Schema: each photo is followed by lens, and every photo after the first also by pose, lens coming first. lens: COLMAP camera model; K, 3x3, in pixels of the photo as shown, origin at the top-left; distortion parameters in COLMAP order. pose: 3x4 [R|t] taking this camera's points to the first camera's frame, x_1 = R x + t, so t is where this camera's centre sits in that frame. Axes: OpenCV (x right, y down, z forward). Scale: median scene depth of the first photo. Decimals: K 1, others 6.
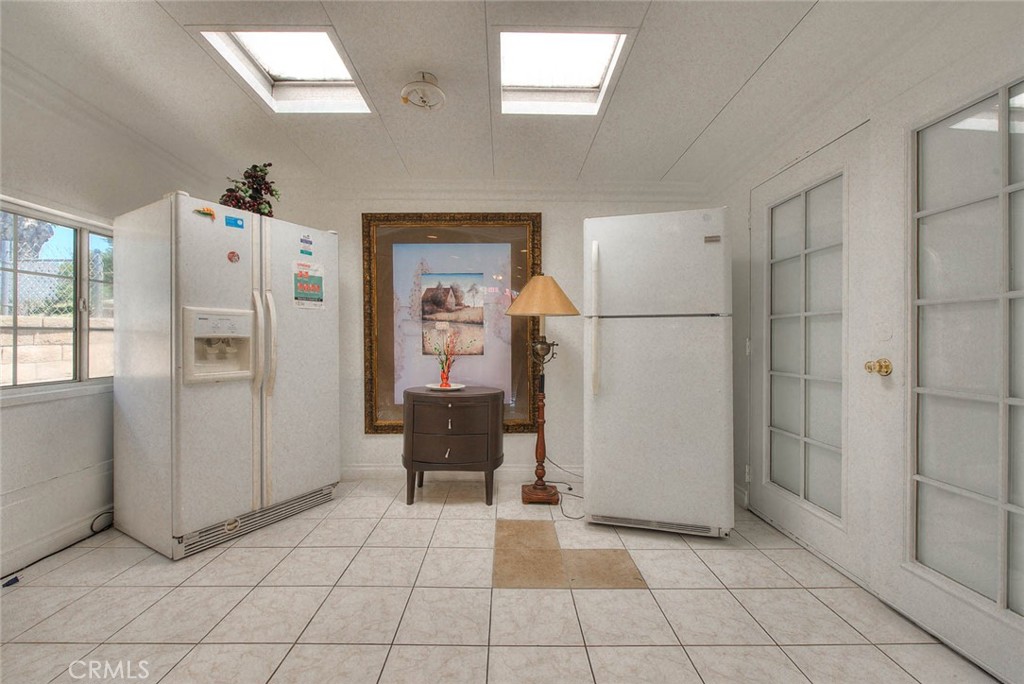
lens RADIAL K [[408.4, 0, 512.0], [0, 408.4, 342.0], [0, 0, 1]] dist [0.001148, 0.000051]
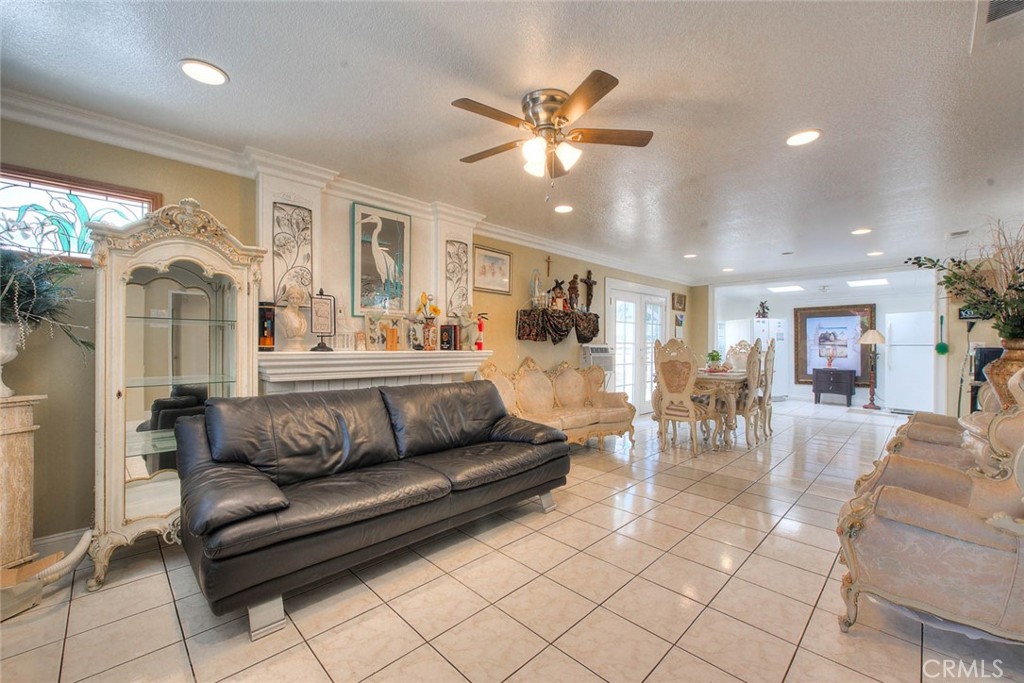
lens RADIAL K [[408.4, 0, 512.0], [0, 408.4, 341.5], [0, 0, 1]] dist [0.001148, 0.000051]
pose [[0.703144, 0.001773, -0.711045, 0.295593], [-0.007094, 0.999965, -0.004521, -0.049473], [0.711012, 0.008223, 0.703132, -2.499652]]
